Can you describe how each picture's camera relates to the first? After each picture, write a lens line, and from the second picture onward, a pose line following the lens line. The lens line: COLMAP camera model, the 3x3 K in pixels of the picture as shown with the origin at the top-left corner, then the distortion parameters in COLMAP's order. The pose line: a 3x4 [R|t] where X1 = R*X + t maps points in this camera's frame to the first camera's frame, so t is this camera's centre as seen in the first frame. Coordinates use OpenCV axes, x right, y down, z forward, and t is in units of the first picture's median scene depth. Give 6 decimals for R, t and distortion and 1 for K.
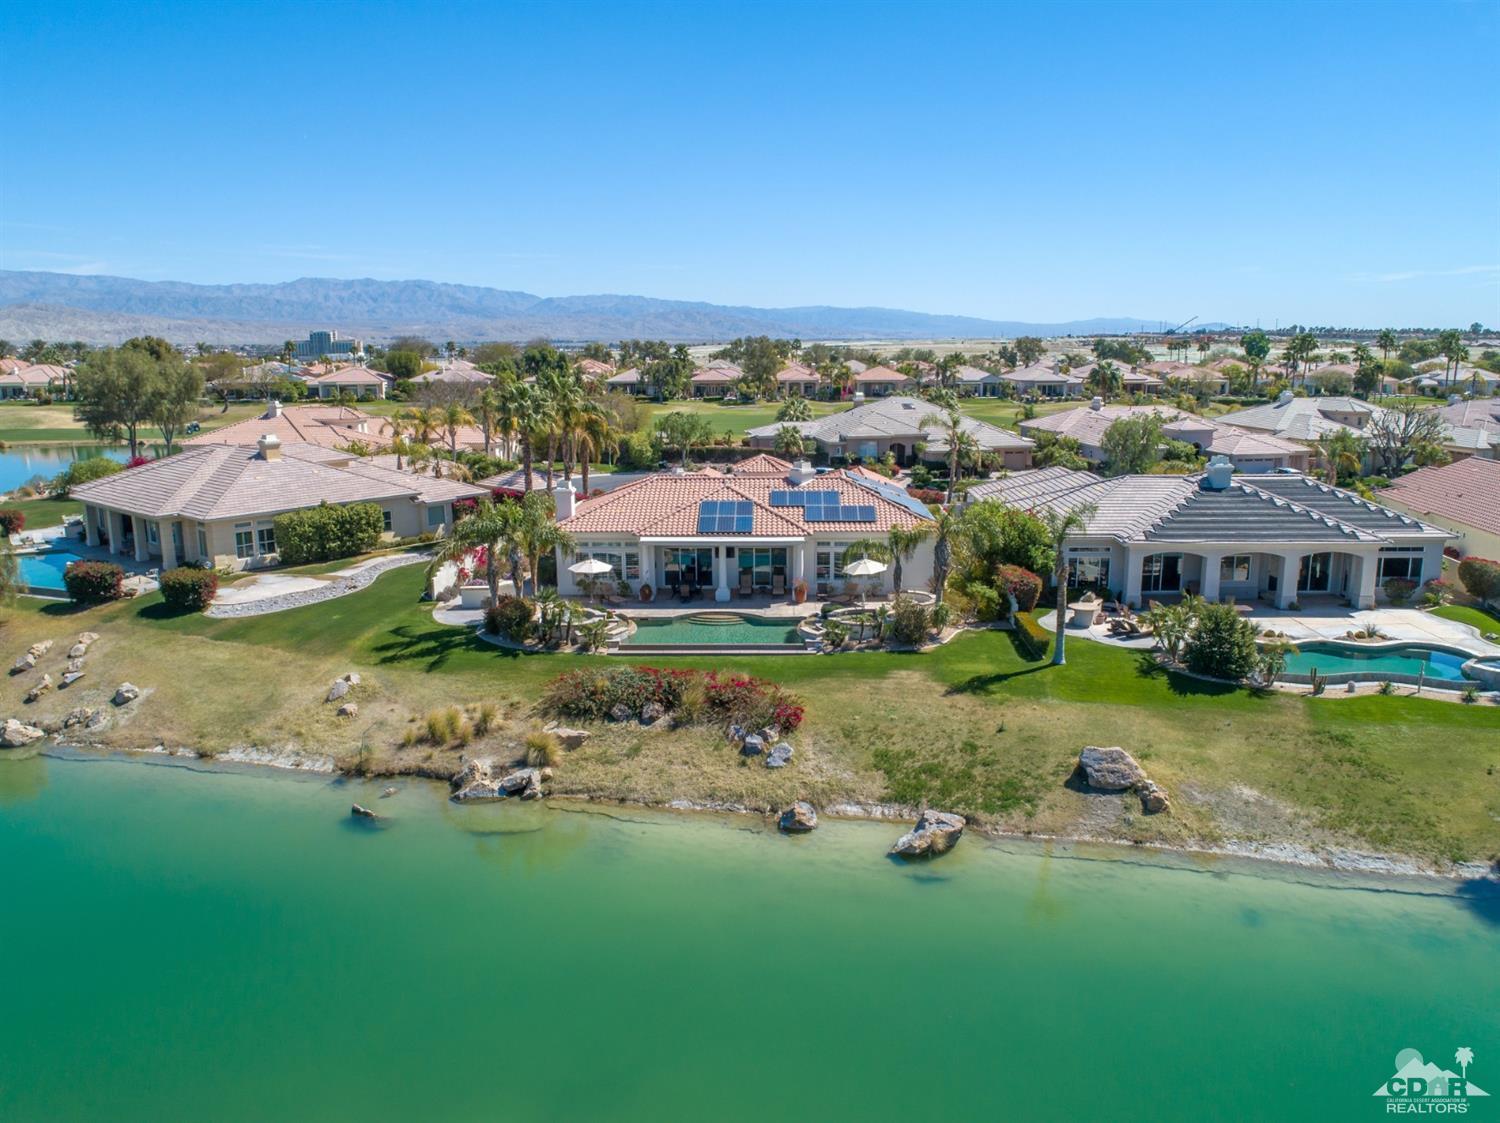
lens RADIAL K [[1130.7, 0, 753.4], [0, 1130.7, 562.0], [0, 0, 1]] dist [-0.023307, 0.008666]
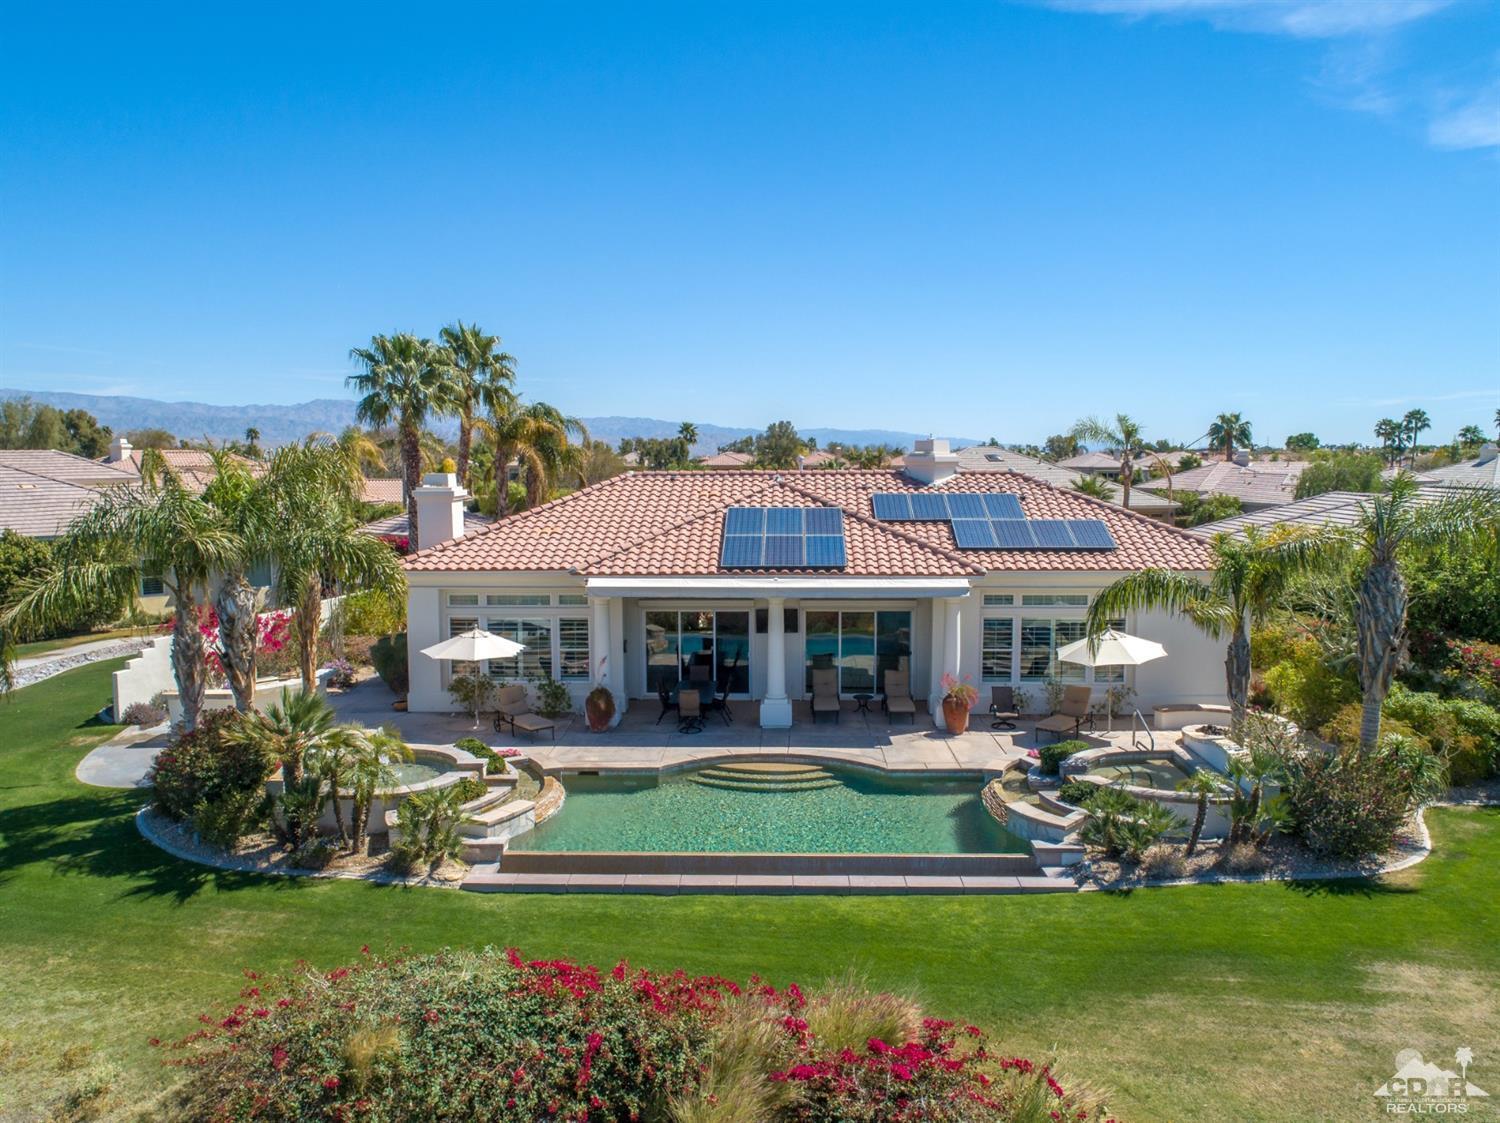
lens RADIAL K [[1130.7, 0, 753.4], [0, 1130.7, 562.0], [0, 0, 1]] dist [-0.023307, 0.008666]
pose [[0.999985, 0.003473, -0.004235, -0.038675], [-0.003900, 0.994442, -0.105214, 0.018999], [0.003846, 0.105229, 0.994441, 0.631143]]
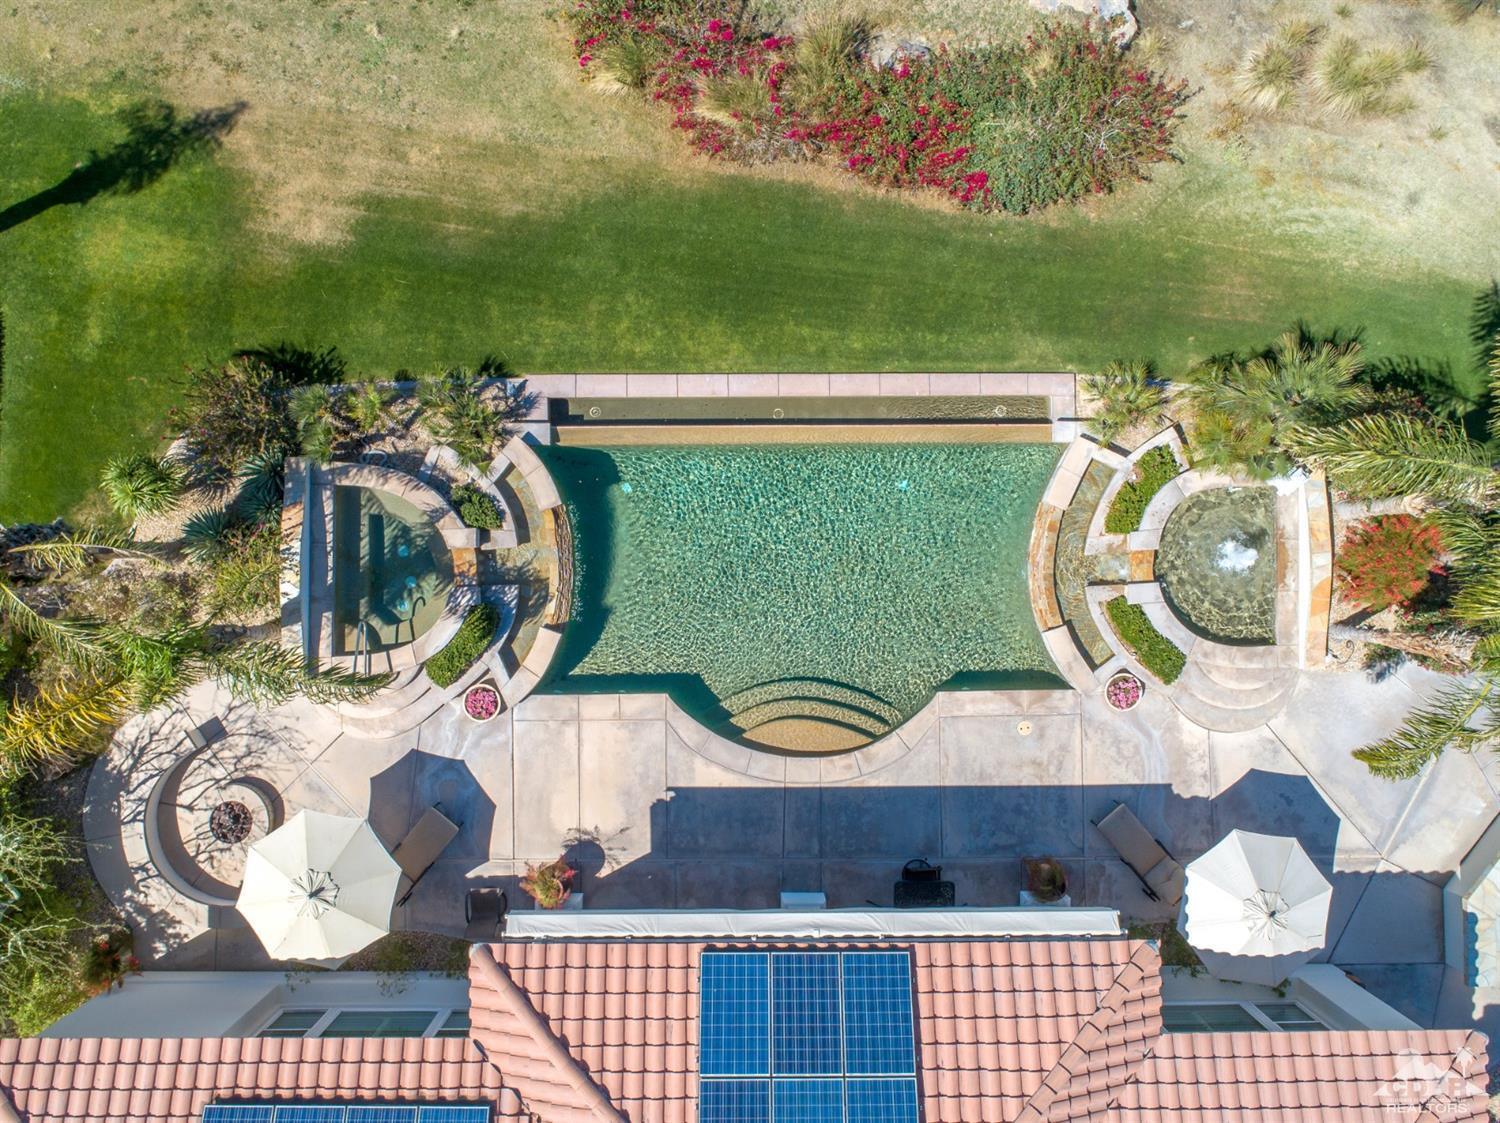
lens RADIAL K [[1130.7, 0, 753.4], [0, 1130.7, 562.0], [0, 0, 1]] dist [-0.023307, 0.008666]
pose [[-0.999428, 0.033080, -0.006961, -0.015868], [-0.012725, -0.177374, 0.984061, -0.295560], [0.031318, 0.983587, 0.177694, 0.961123]]
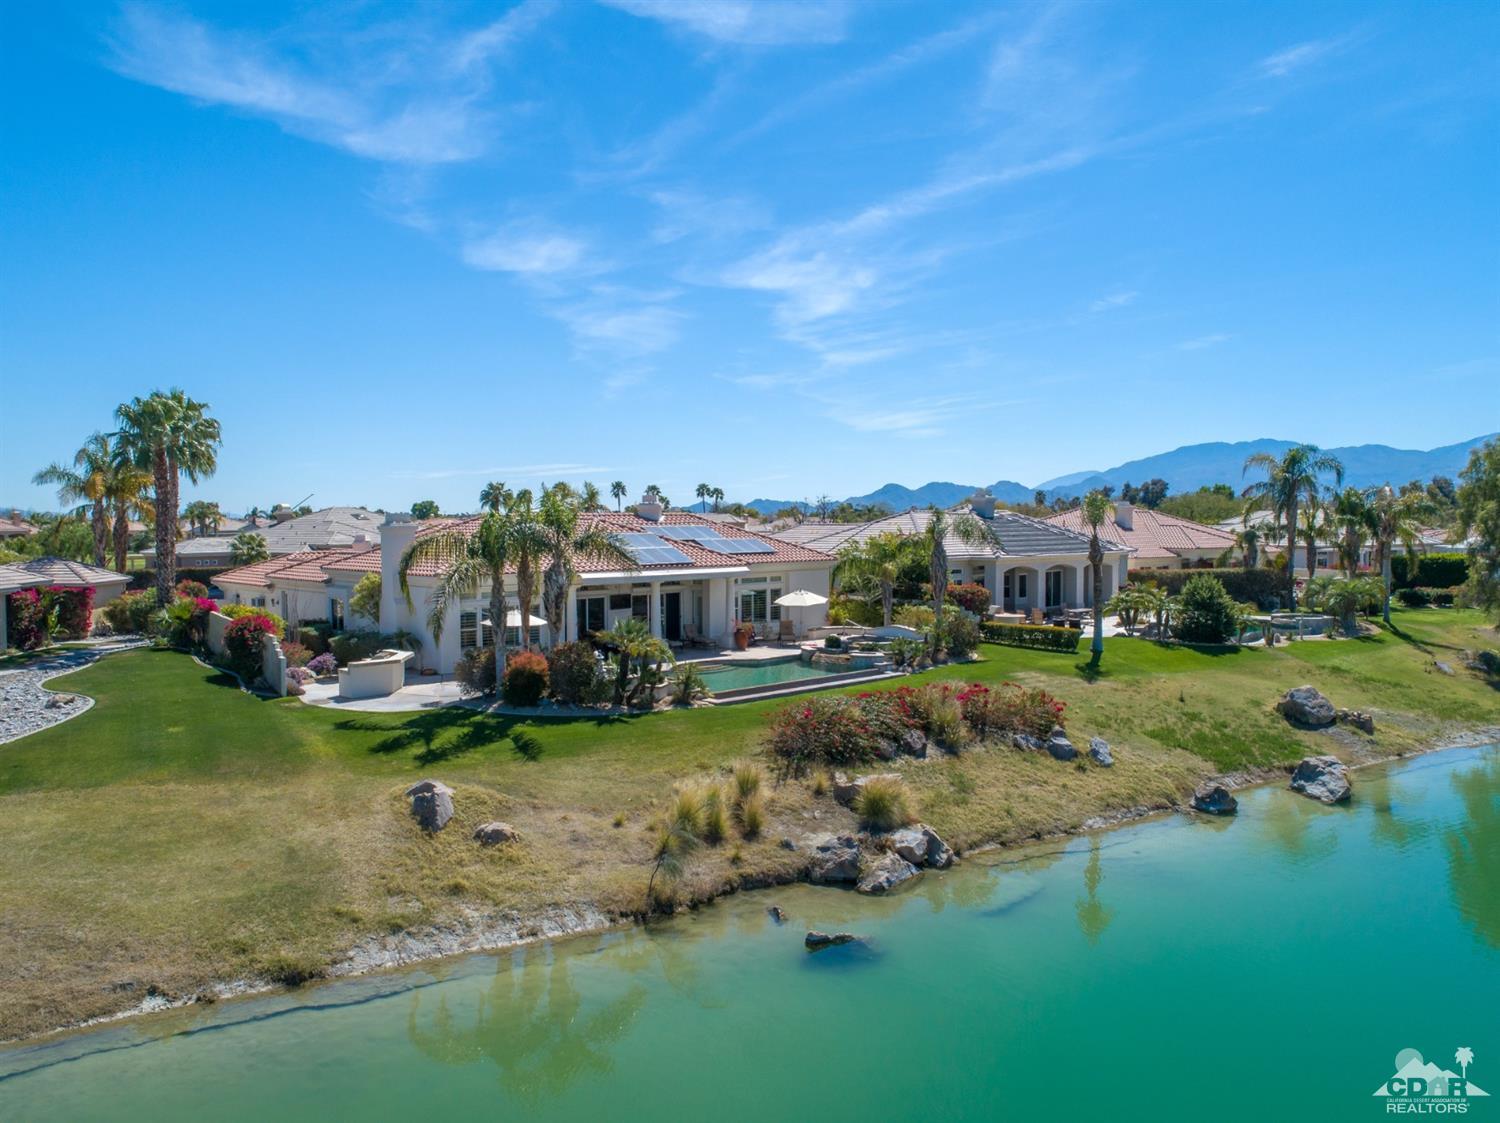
lens RADIAL K [[1130.7, 0, 753.4], [0, 1130.7, 562.0], [0, 0, 1]] dist [-0.023307, 0.008666]
pose [[0.710208, -0.023819, 0.703589, -0.586308], [0.140184, 0.984197, -0.108184, 0.071231], [-0.689894, 0.175465, 0.702324, 0.460922]]
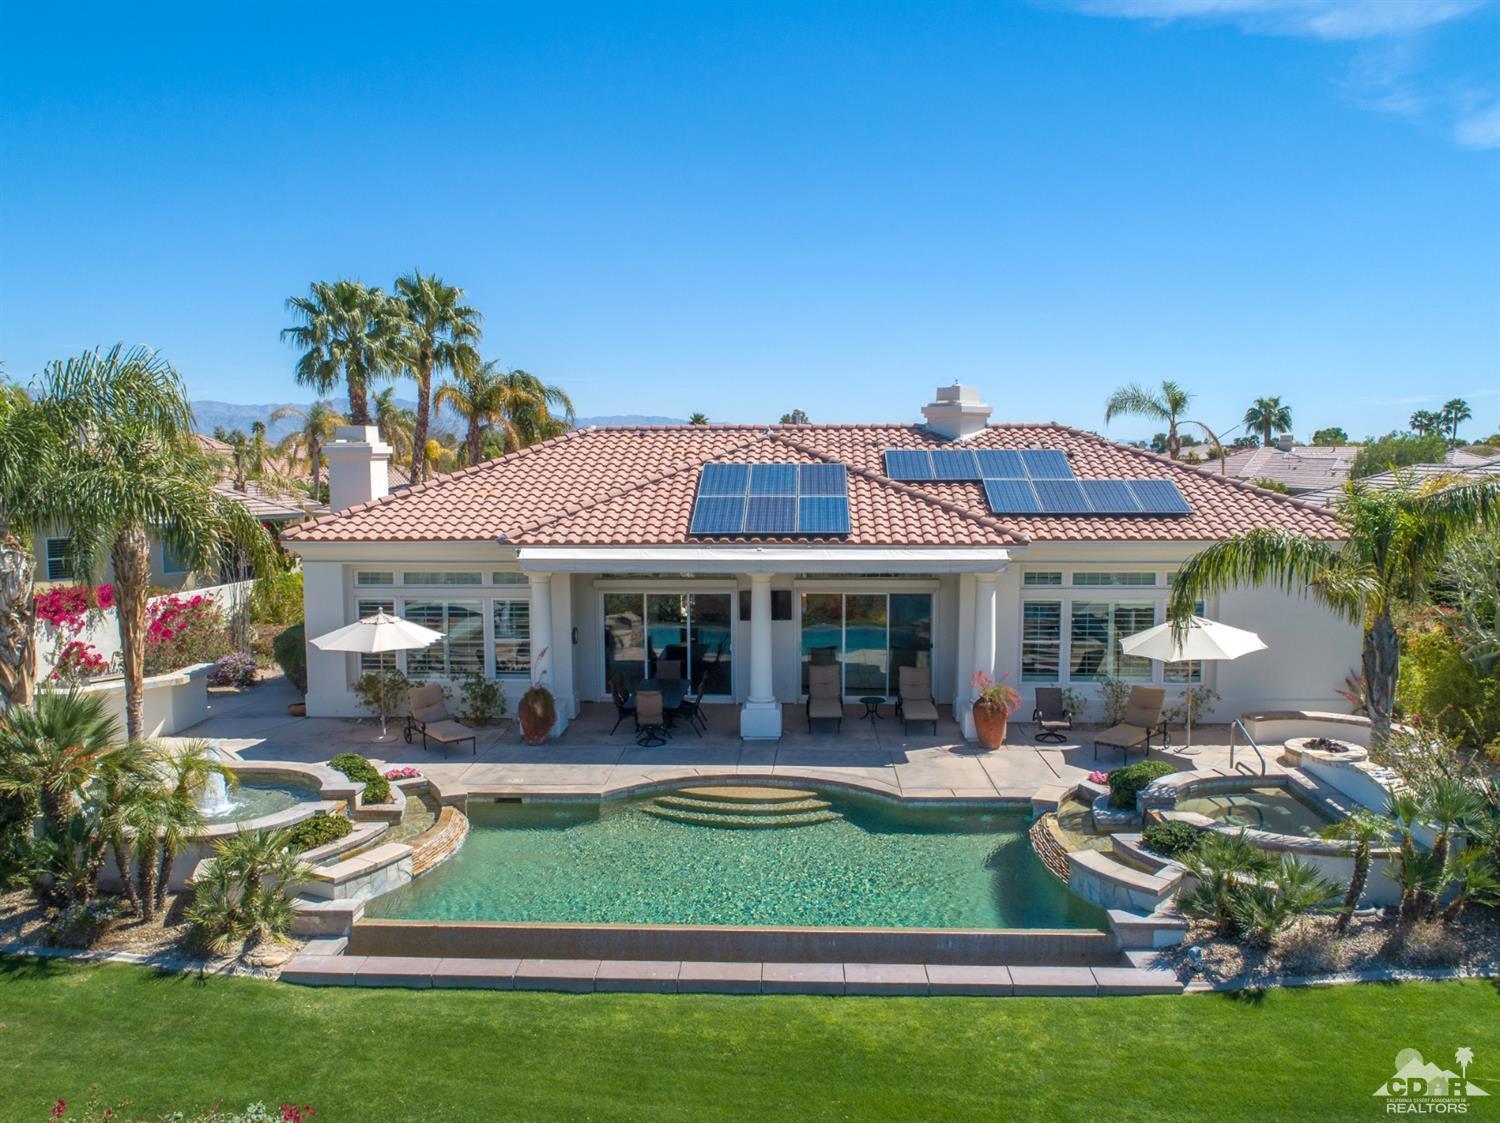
lens RADIAL K [[1130.7, 0, 753.4], [0, 1130.7, 562.0], [0, 0, 1]] dist [-0.023307, 0.008666]
pose [[0.999799, 0.004614, -0.019486, -0.025903], [-0.006620, 0.994536, -0.104181, 0.018893], [0.018899, 0.104289, 0.994367, 0.736550]]
